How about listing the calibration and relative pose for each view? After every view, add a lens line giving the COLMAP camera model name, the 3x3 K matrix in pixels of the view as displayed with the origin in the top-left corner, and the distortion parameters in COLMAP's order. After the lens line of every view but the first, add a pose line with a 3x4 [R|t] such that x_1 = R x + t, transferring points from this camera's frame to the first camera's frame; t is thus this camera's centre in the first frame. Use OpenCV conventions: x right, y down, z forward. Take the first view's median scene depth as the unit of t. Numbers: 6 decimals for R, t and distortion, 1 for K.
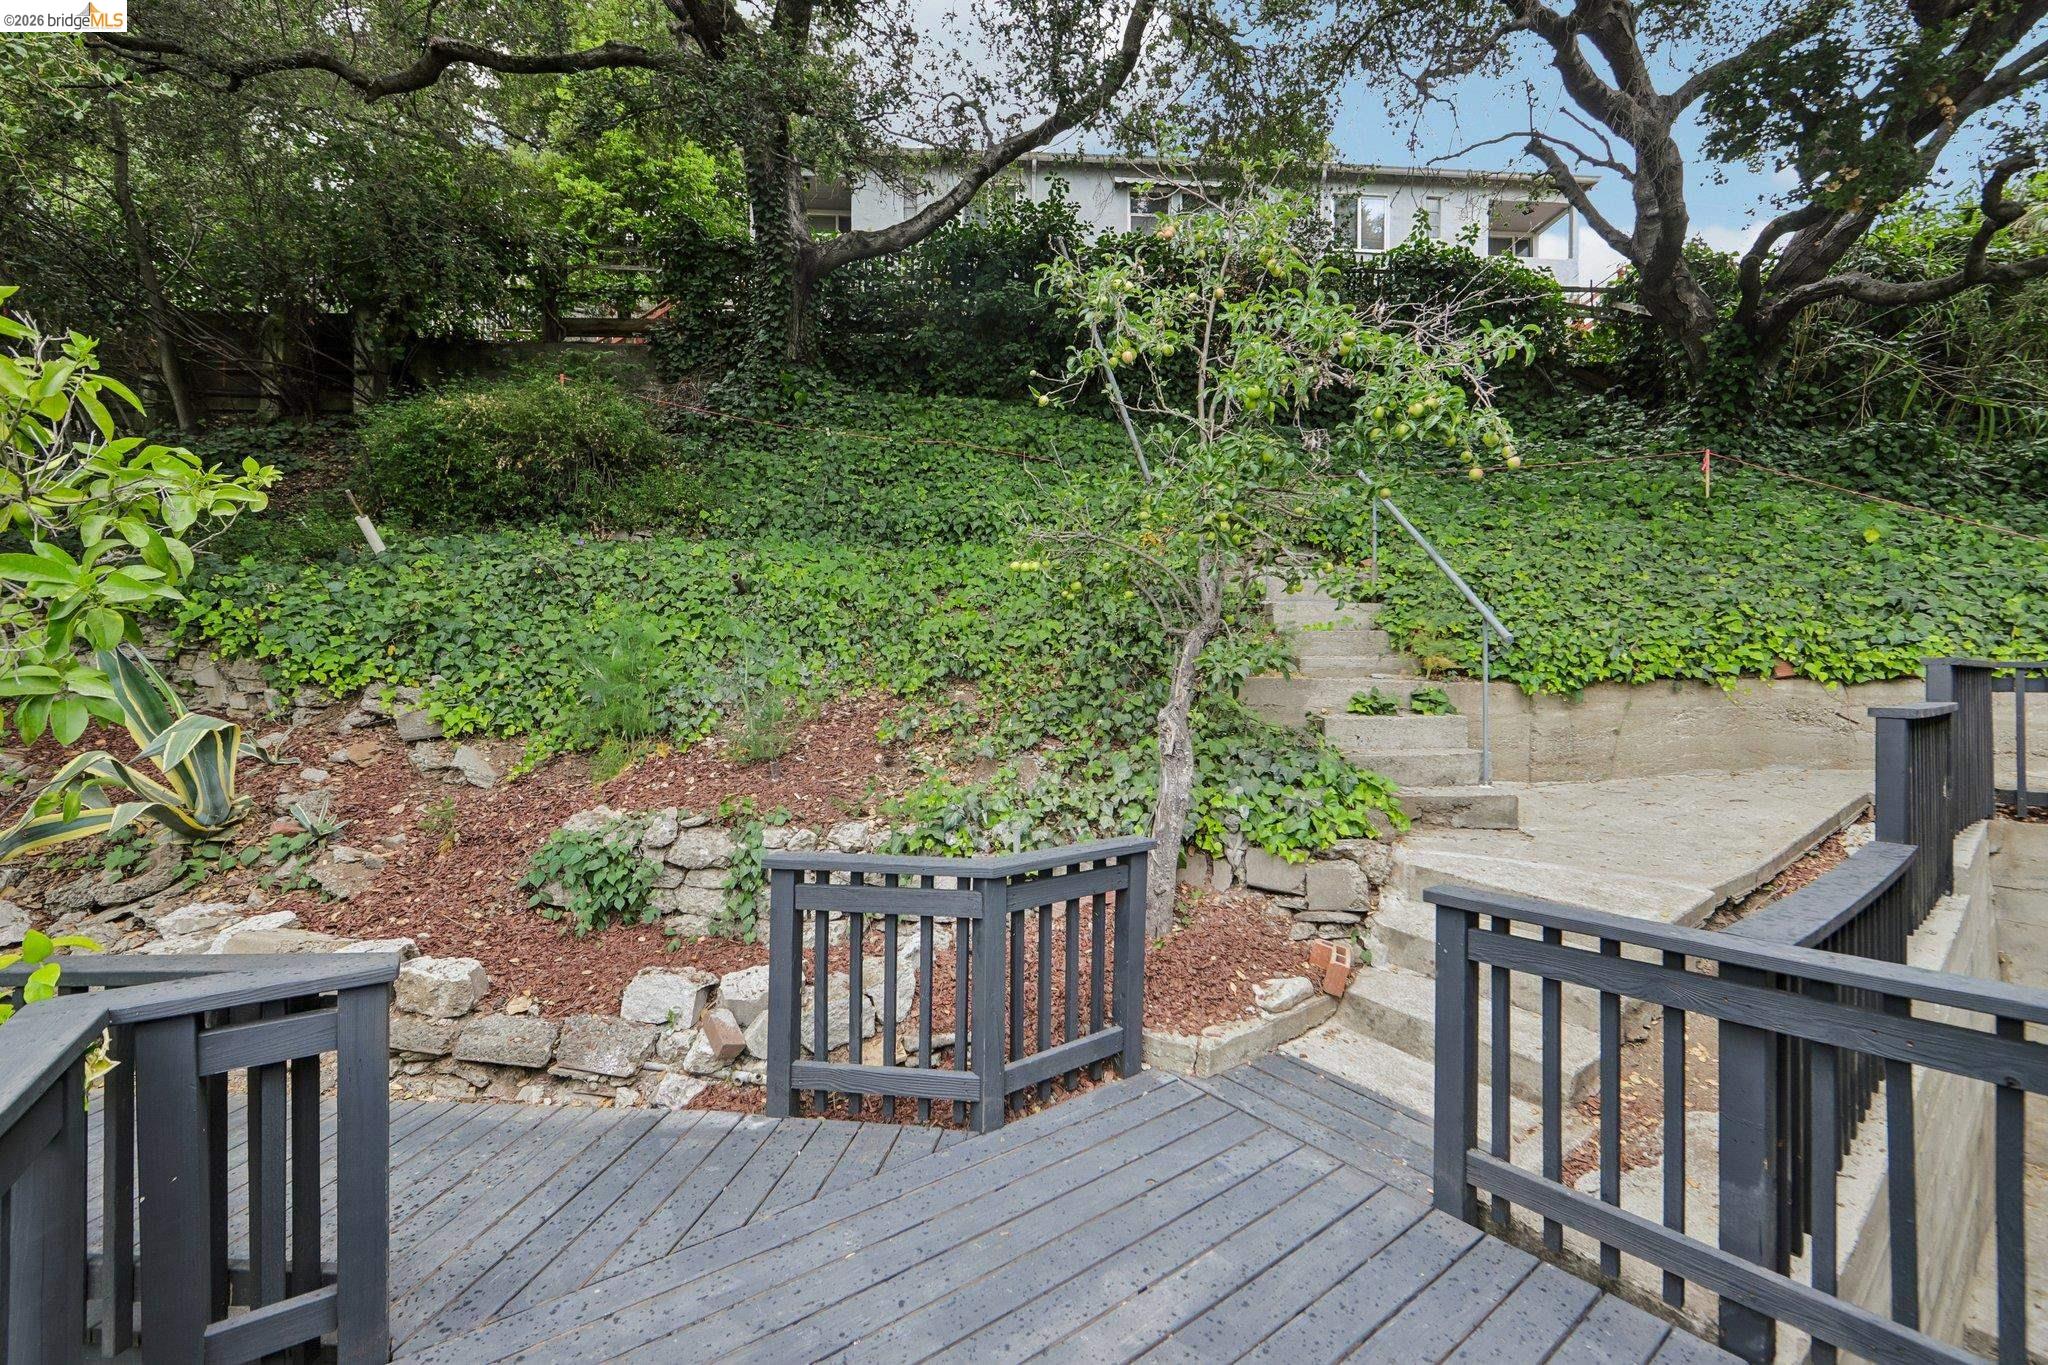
lens RADIAL K [[841.2, 0, 1024.2], [0, 841.2, 683.9], [0, 0, 1]] dist [-0.002348, -0.000024]
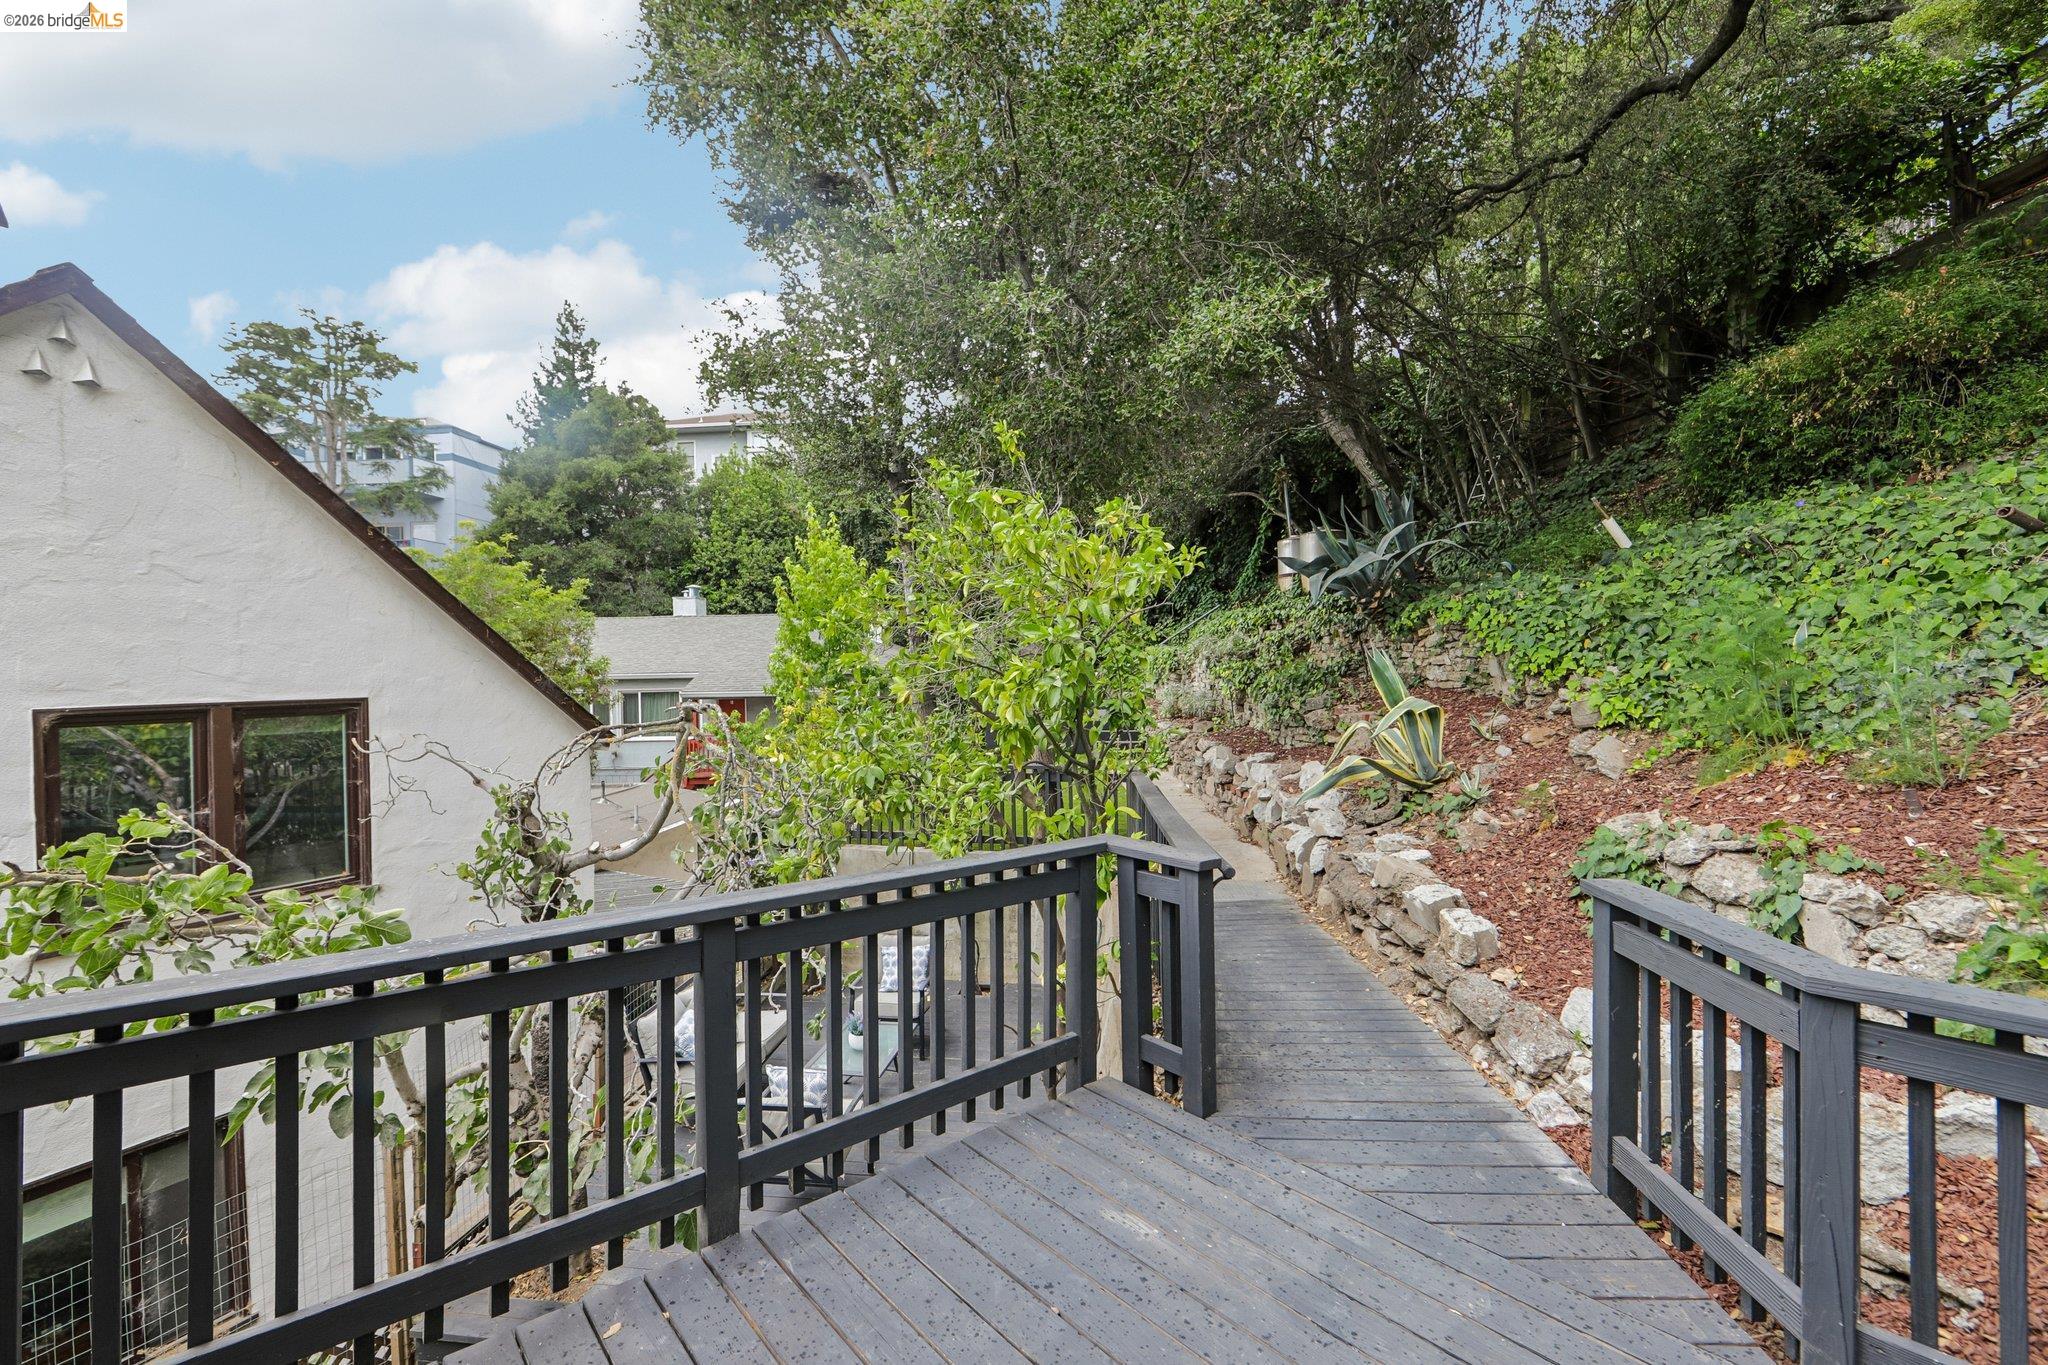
lens RADIAL K [[841.2, 0, 1024.9], [0, 841.2, 680.4], [0, 0, 1]] dist [-0.002348, -0.000024]
pose [[0.093536, 0.004035, -0.995608, 0.259587], [0.005244, 0.999976, 0.004546, -0.001581], [0.995602, -0.005646, 0.093512, 0.185560]]
